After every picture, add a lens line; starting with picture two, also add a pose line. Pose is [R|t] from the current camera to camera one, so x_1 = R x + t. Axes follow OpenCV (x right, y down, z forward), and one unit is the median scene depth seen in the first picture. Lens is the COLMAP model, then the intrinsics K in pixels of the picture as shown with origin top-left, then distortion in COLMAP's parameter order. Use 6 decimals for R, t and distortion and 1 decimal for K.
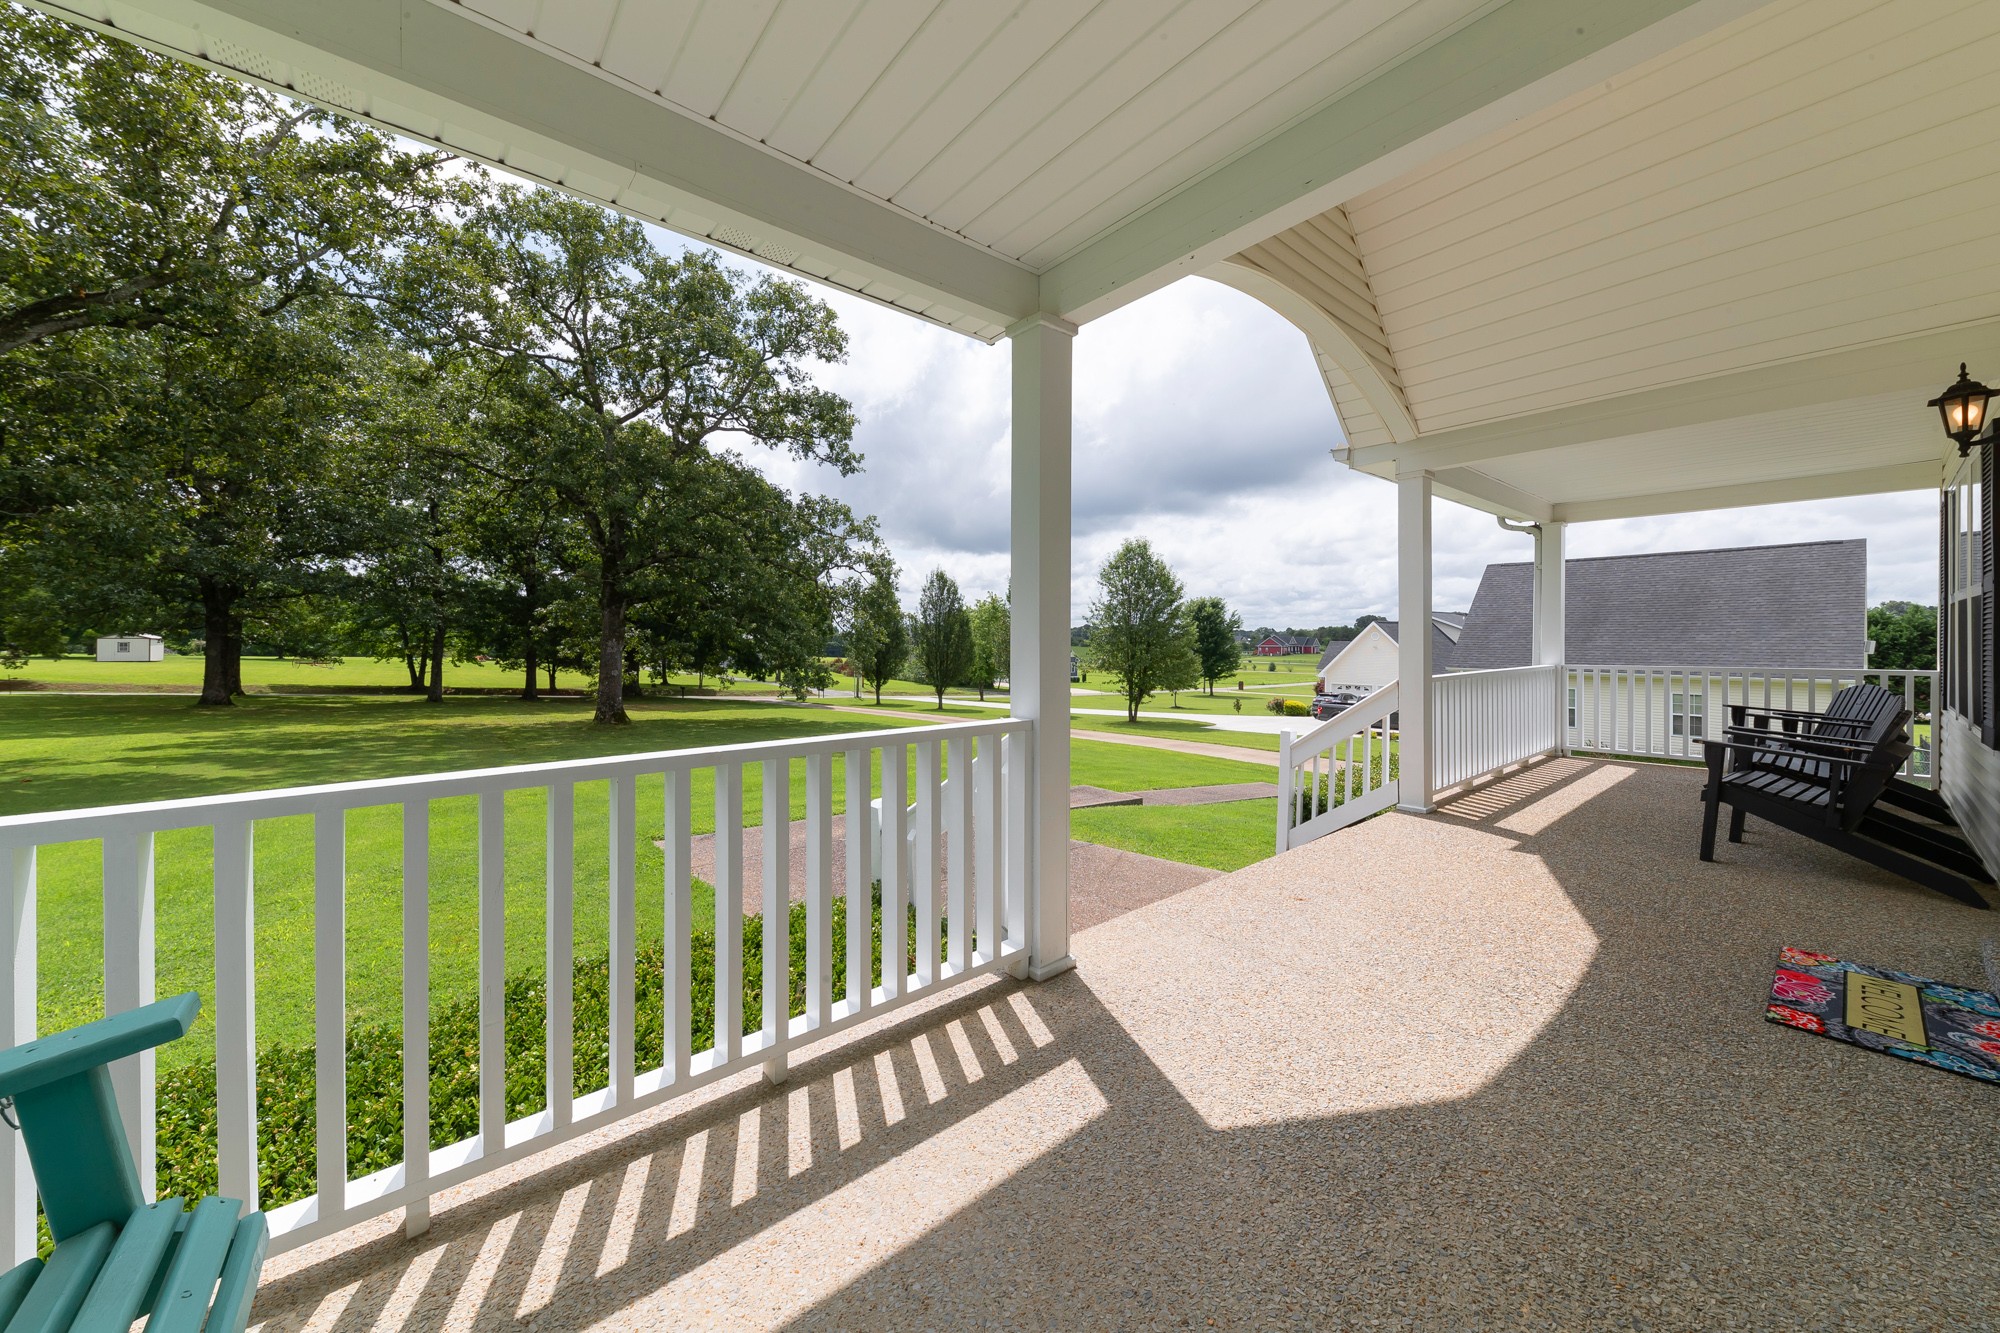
lens RADIAL K [[698.5, 0, 1005.0], [0, 698.5, 666.3], [0, 0, 1]] dist [0.002385, -0.000009]
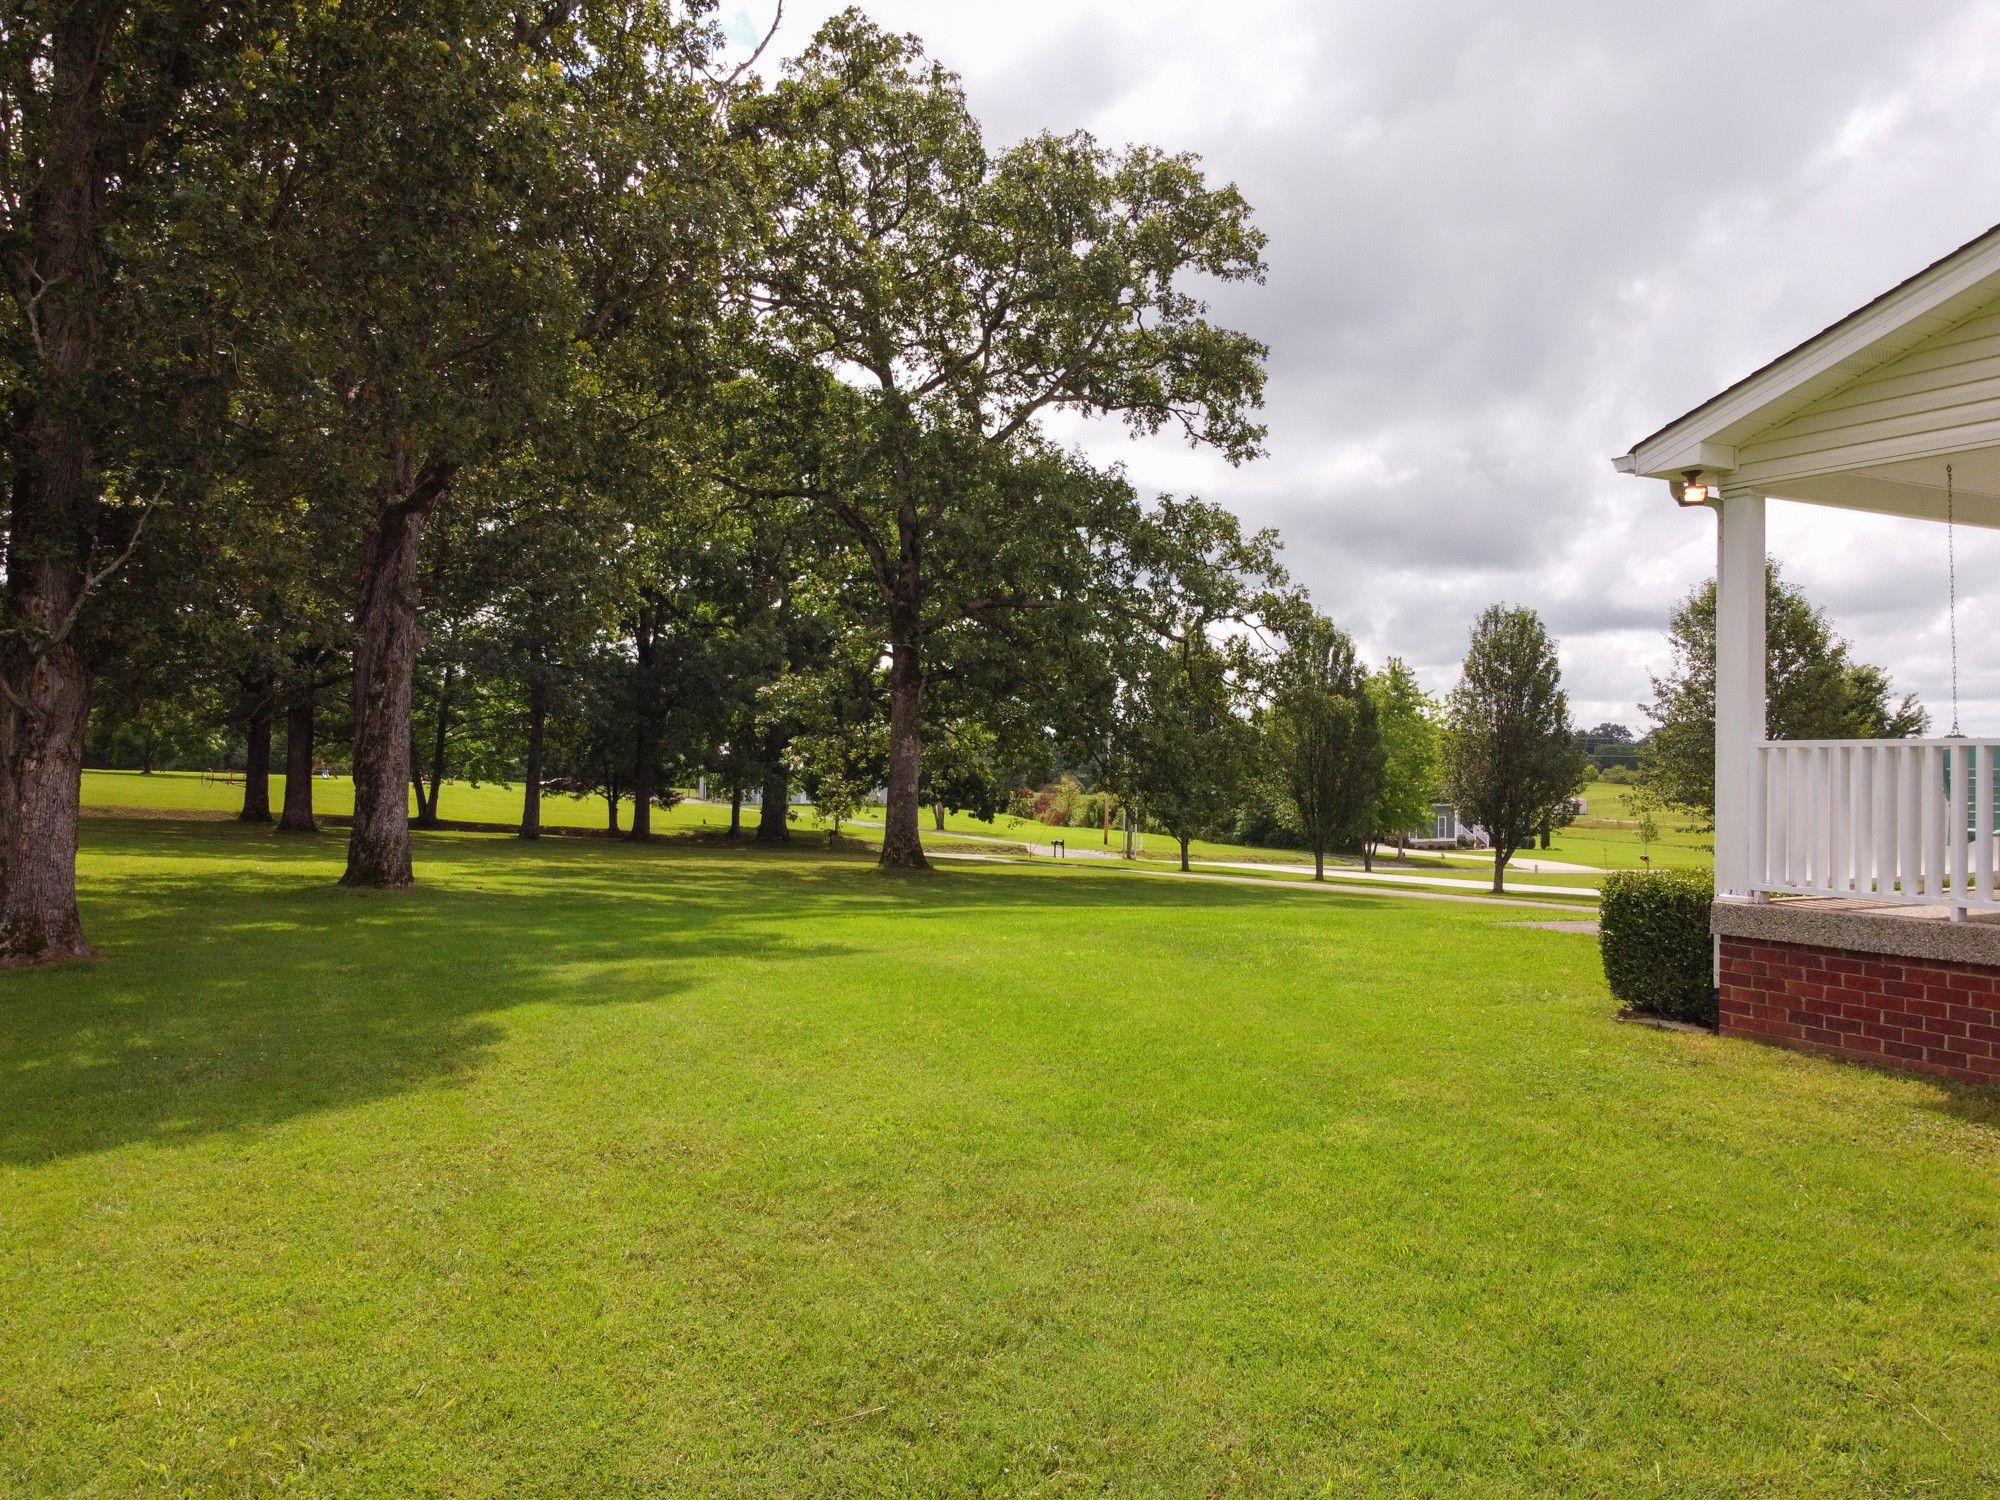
lens RADIAL K [[1555.5, 0, 1000.0], [0, 1555.5, 750.0], [0, 0, 1]] dist [0.020697, -0.003609]
pose [[0.981676, 0.008884, -0.190350, -0.171958], [-0.017239, 0.998957, -0.042280, 0.025010], [0.189776, 0.044786, 0.980805, -0.303923]]
